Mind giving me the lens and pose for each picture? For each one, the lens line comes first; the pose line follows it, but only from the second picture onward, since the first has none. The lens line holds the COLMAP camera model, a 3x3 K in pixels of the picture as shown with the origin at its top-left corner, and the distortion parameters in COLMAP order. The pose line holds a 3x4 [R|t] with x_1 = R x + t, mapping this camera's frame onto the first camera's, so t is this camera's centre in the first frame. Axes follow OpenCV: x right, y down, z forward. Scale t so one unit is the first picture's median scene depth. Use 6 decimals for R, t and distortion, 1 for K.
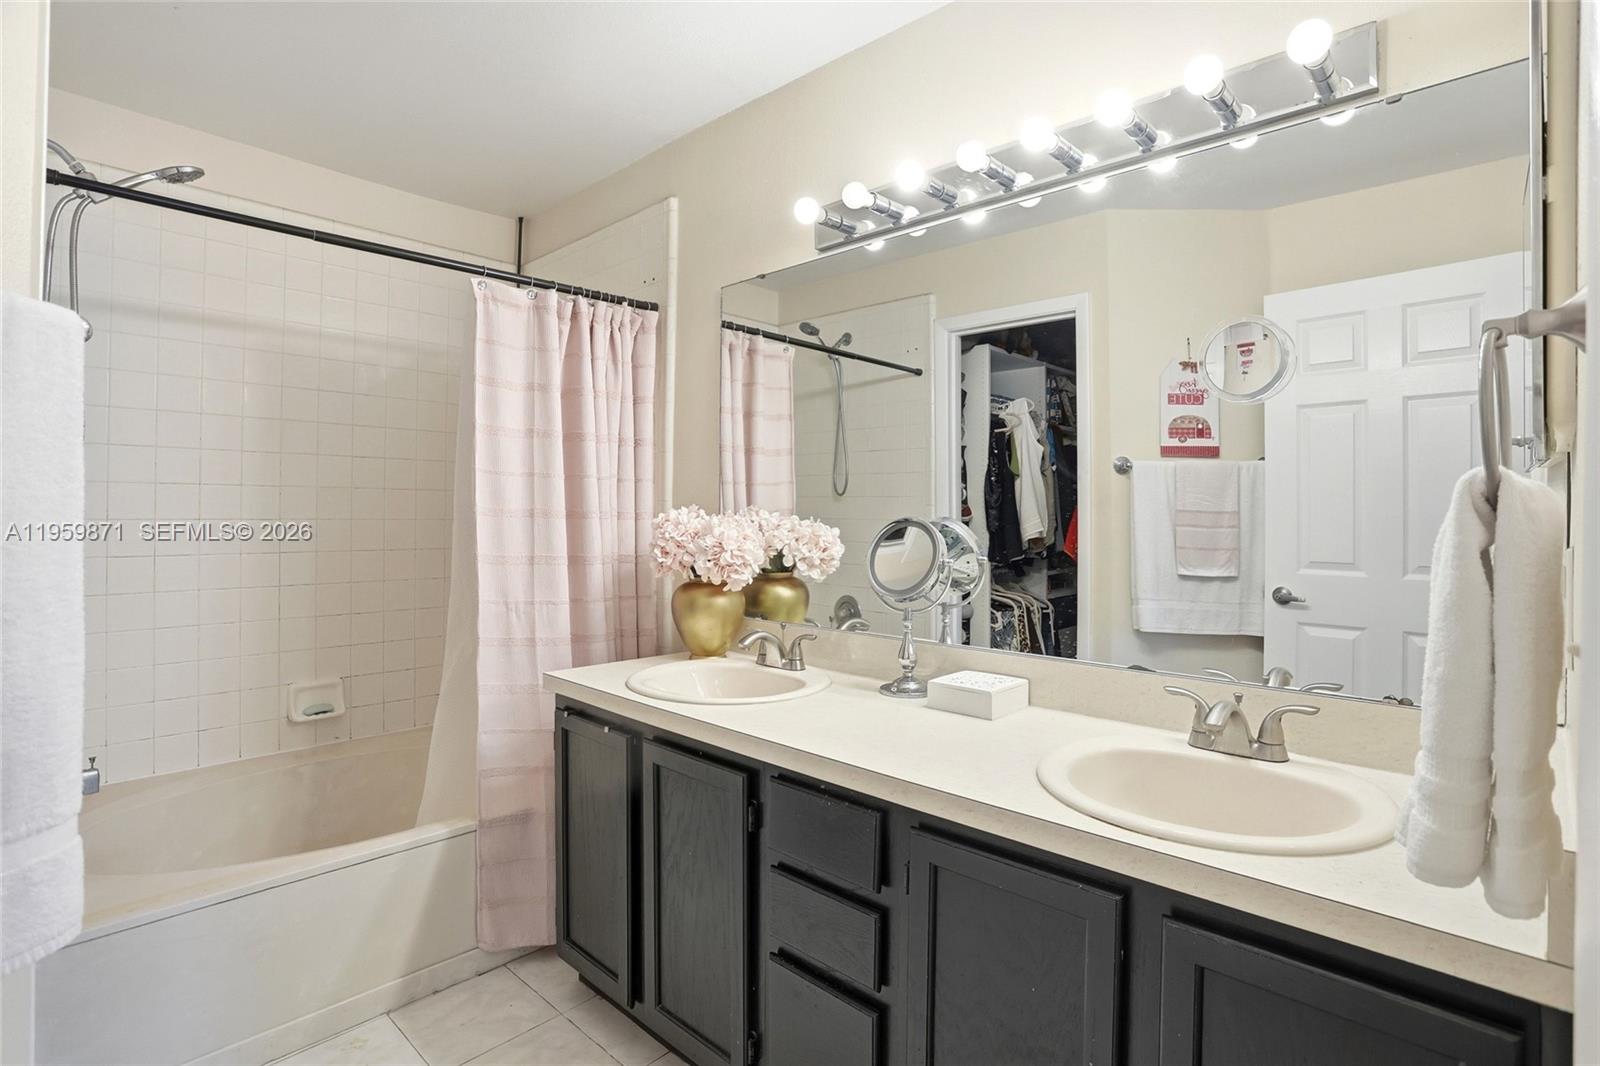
lens RADIAL K [[789.4, 0, 798.0], [0, 789.4, 526.3], [0, 0, 1]] dist [-0.037266, 0.011289]
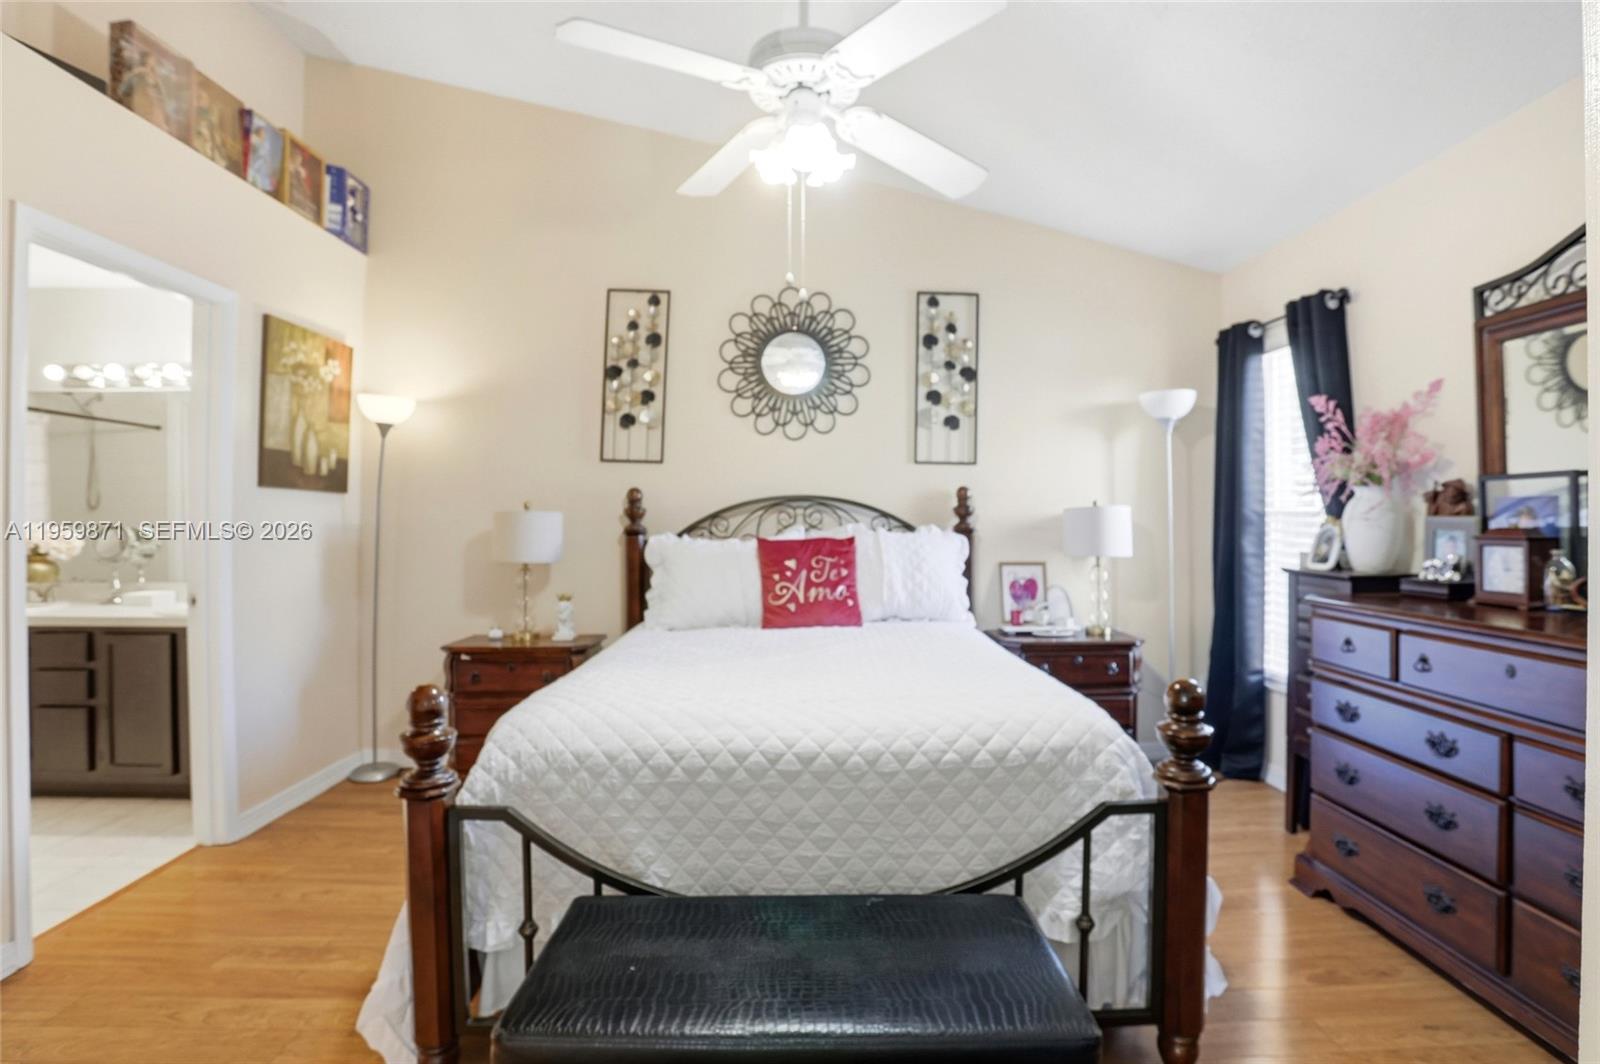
lens RADIAL K [[789.4, 0, 797.9], [0, 789.4, 526.0], [0, 0, 1]] dist [-0.037266, 0.011289]
pose [[0.725836, -0.012564, 0.687753, 0.033834], [0.010244, 0.999920, 0.007455, -0.005934], [-0.687792, 0.001635, 0.725906, -1.564957]]
